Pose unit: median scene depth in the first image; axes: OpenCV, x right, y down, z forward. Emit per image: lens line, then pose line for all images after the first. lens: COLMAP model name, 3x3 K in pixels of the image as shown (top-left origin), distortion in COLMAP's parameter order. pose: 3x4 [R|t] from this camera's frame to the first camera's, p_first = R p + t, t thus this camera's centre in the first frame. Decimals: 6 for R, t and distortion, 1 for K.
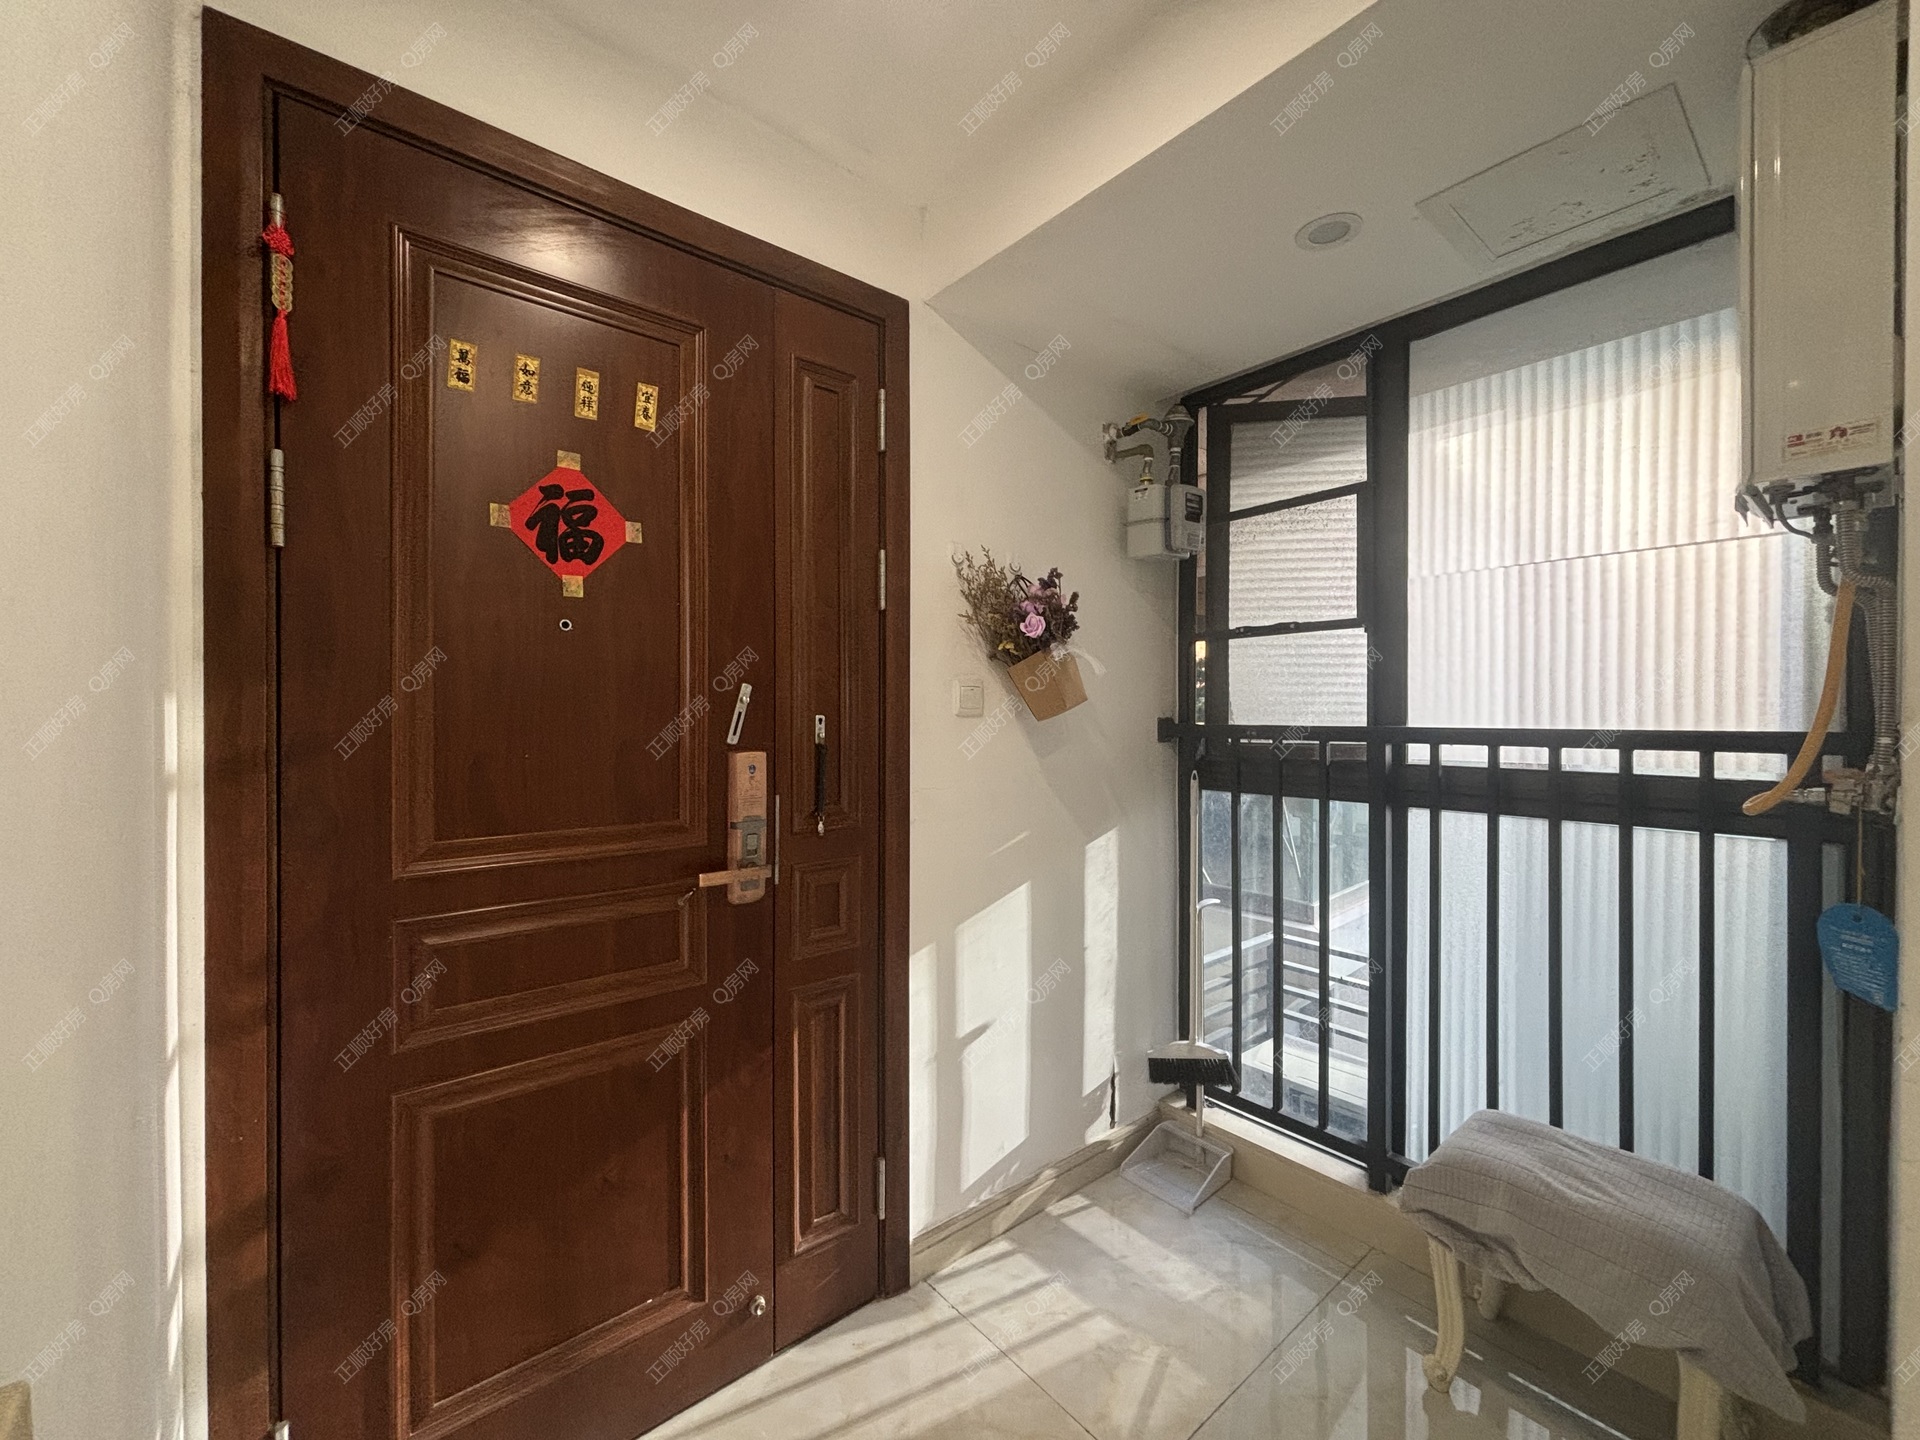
lens RADIAL K [[774.3, 0, 960.0], [0, 774.3, 720.0], [0, 0, 1]] dist [-0.002477, 0.000053]
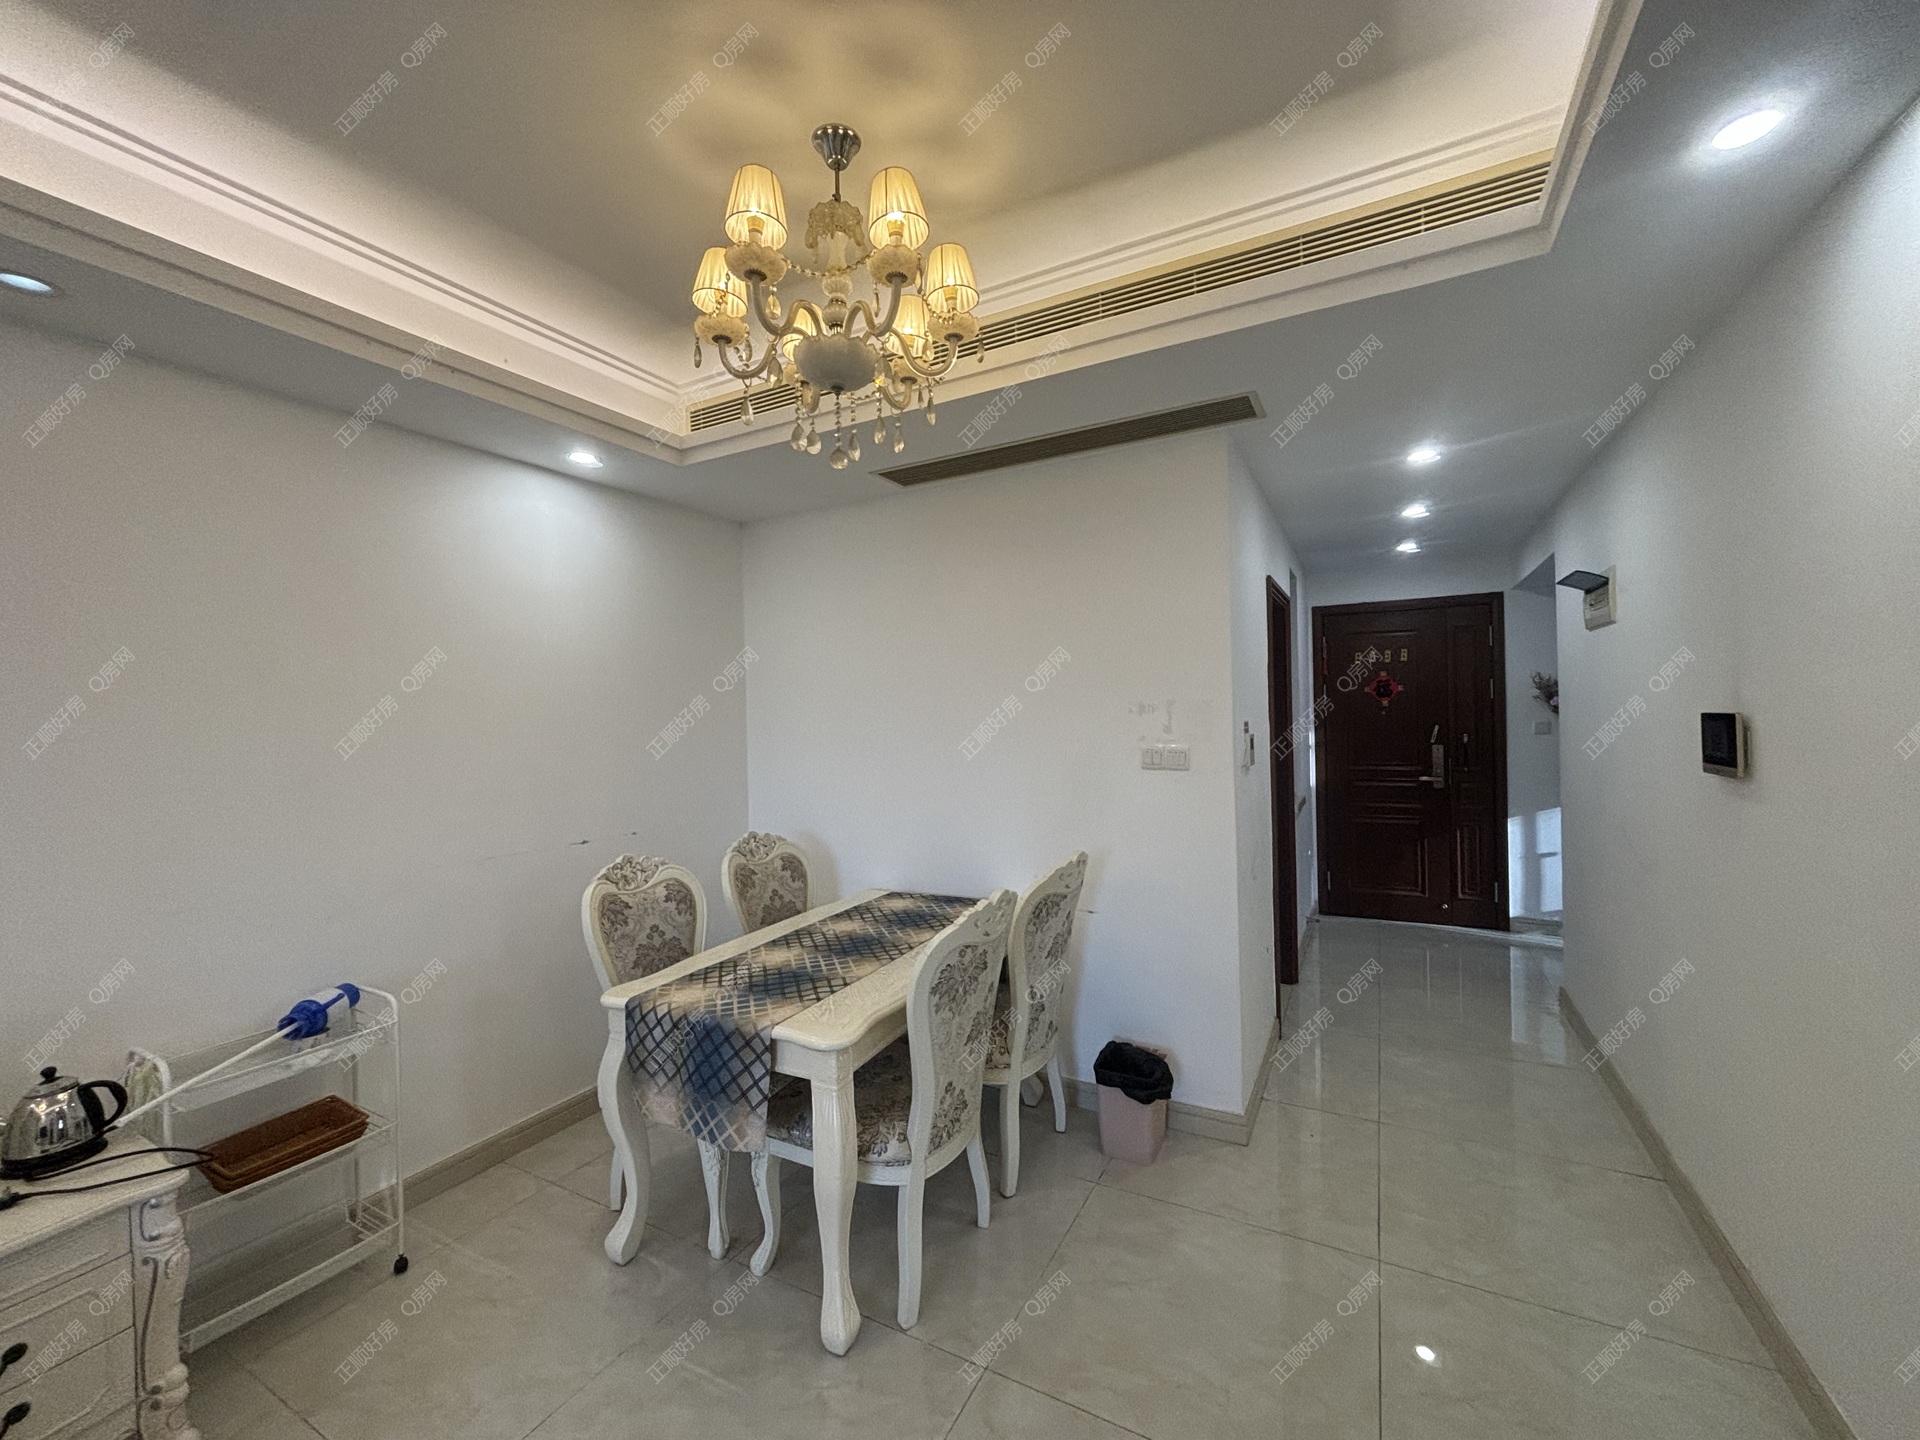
lens RADIAL K [[774.3, 0, 960.0], [0, 774.3, 720.0], [0, 0, 1]] dist [-0.002477, 0.000053]
pose [[0.368410, -0.005612, -0.929647, 2.193222], [0.014909, 0.999889, -0.000128, -0.104248], [0.929544, -0.013813, 0.368452, -2.305401]]
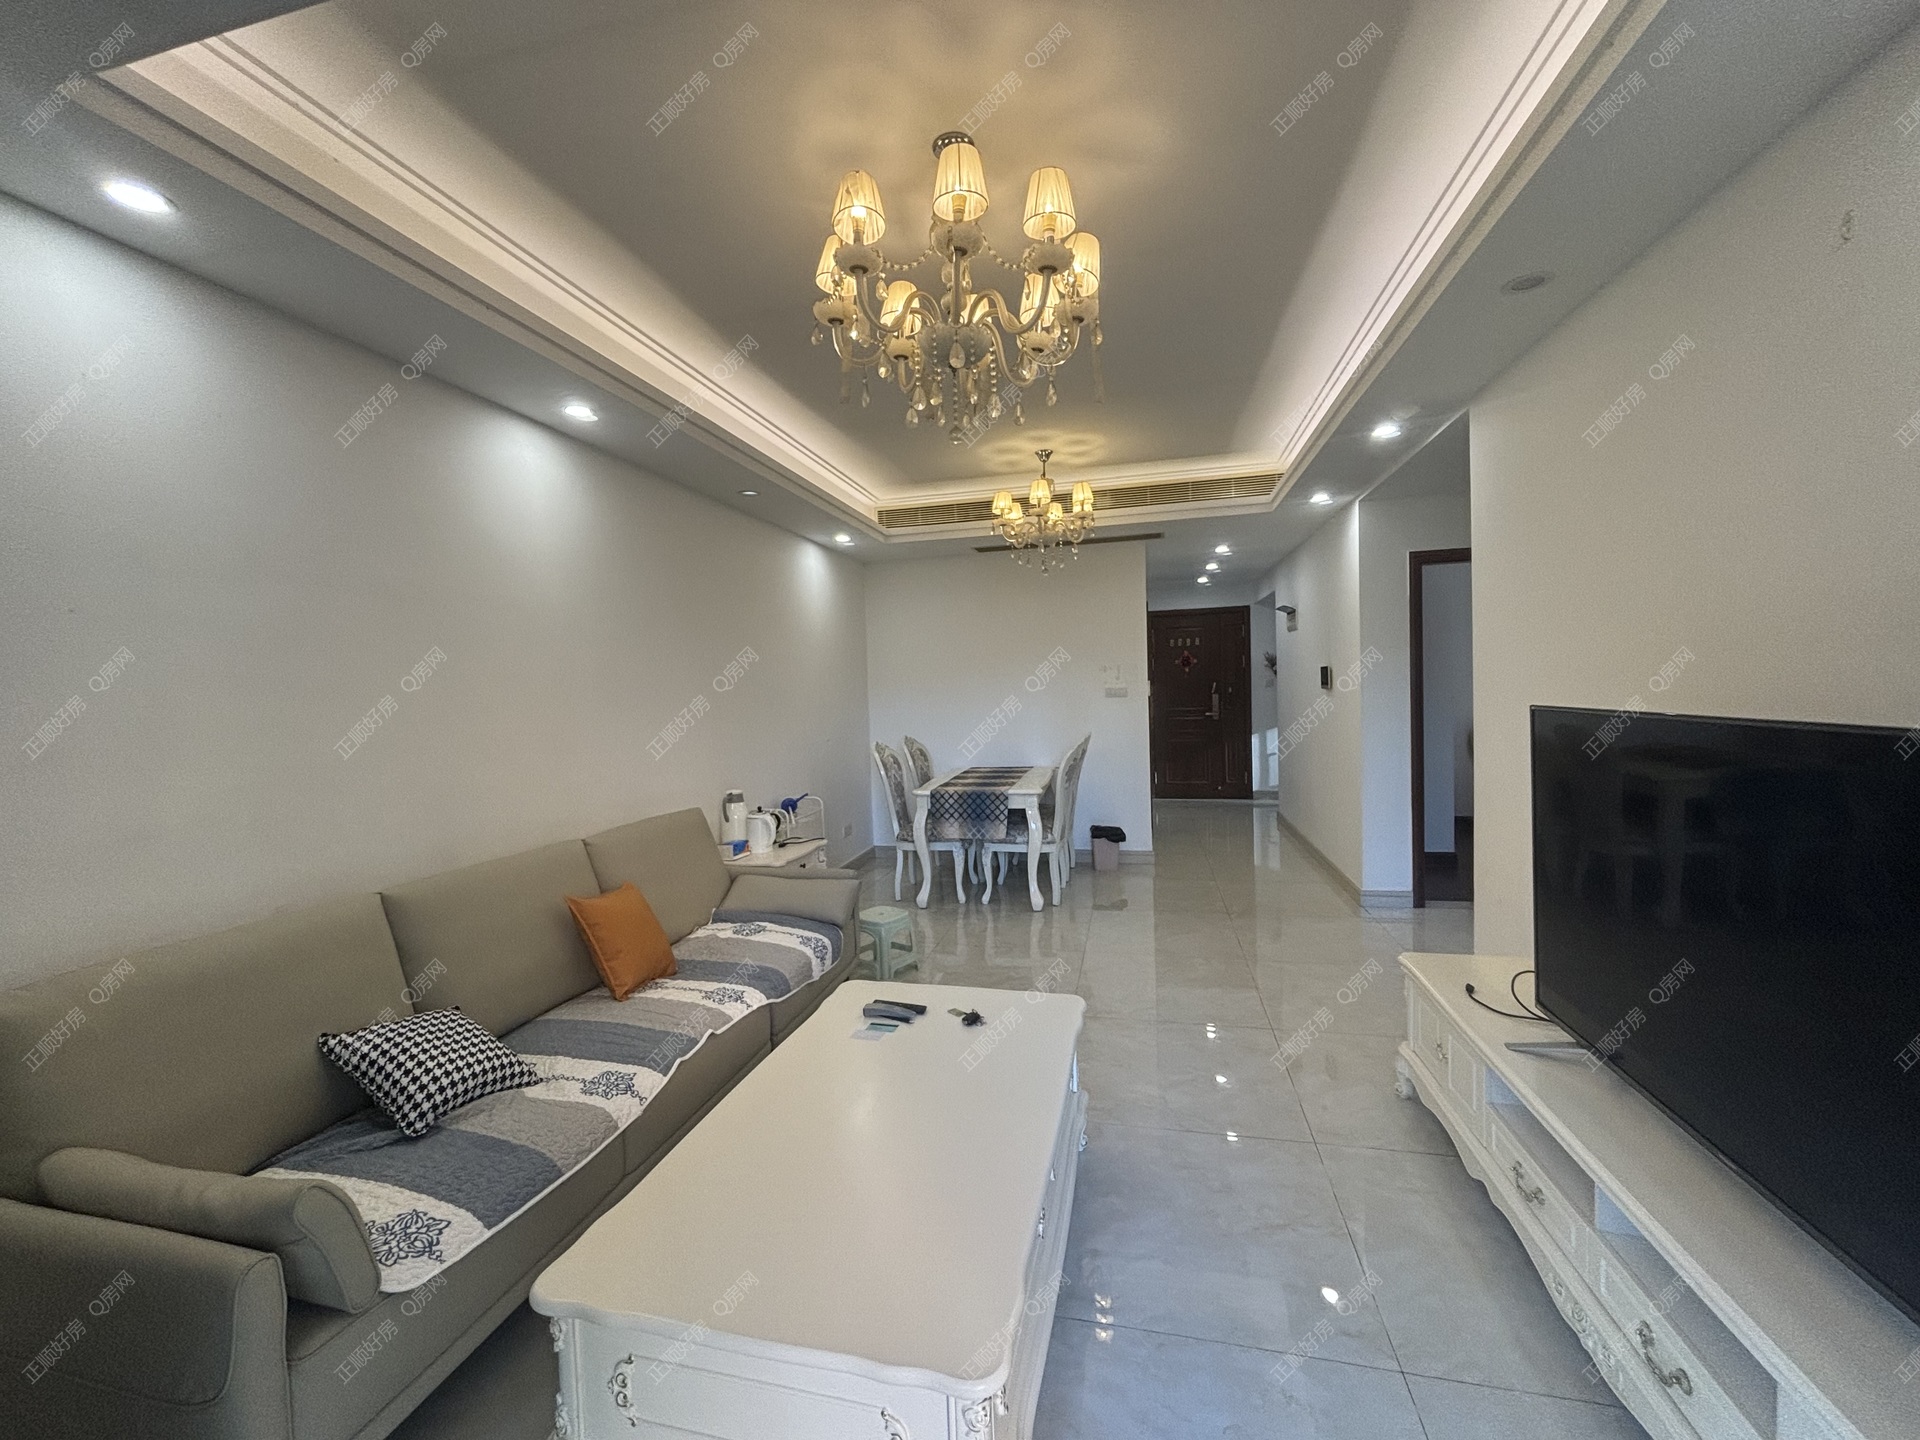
lens RADIAL K [[733.9, 0, 960.0], [0, 733.9, 720.0], [0, 0, 1]] dist [0.000954, 0.000022]
pose [[0.585431, 0.013967, -0.810602, 3.168763], [0.027133, 0.998954, 0.036809, -0.023892], [0.810268, -0.043543, 0.584440, -3.918594]]
